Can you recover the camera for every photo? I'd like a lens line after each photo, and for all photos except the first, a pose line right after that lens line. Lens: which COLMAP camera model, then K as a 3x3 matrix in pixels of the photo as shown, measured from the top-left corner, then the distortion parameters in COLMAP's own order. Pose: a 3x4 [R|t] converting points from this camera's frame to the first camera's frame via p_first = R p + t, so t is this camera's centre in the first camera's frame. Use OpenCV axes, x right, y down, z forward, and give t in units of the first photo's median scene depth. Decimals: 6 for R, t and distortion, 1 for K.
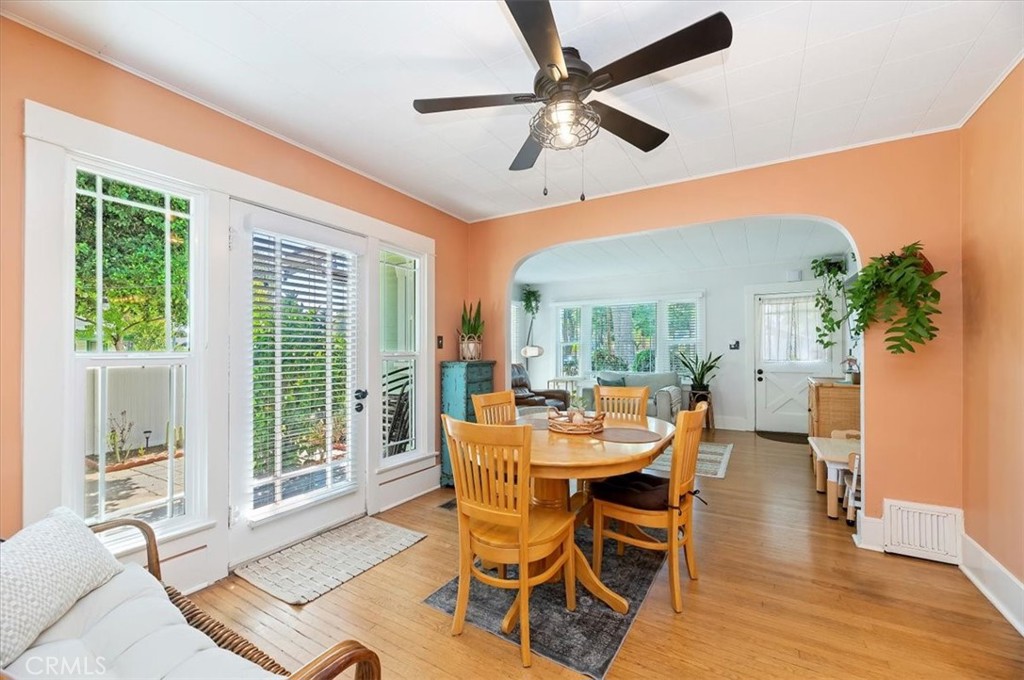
lens RADIAL K [[422.4, 0, 512.9], [0, 422.4, 349.9], [0, 0, 1]] dist [-0.001273, -0.000612]
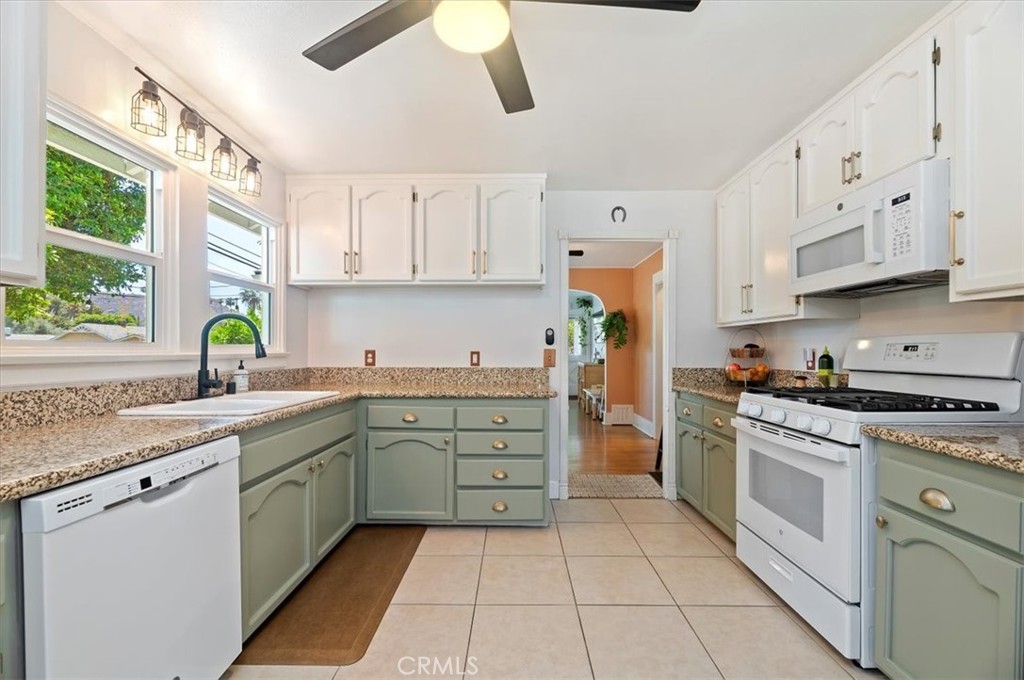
lens RADIAL K [[422.4, 0, 517.5], [0, 422.4, 350.3], [0, 0, 1]] dist [-0.001273, -0.000612]
pose [[0.863258, 0.000310, 0.504763, -0.388069], [-0.002562, 0.999990, 0.003766, 0.002325], [-0.504757, -0.004544, 0.863250, -0.395360]]
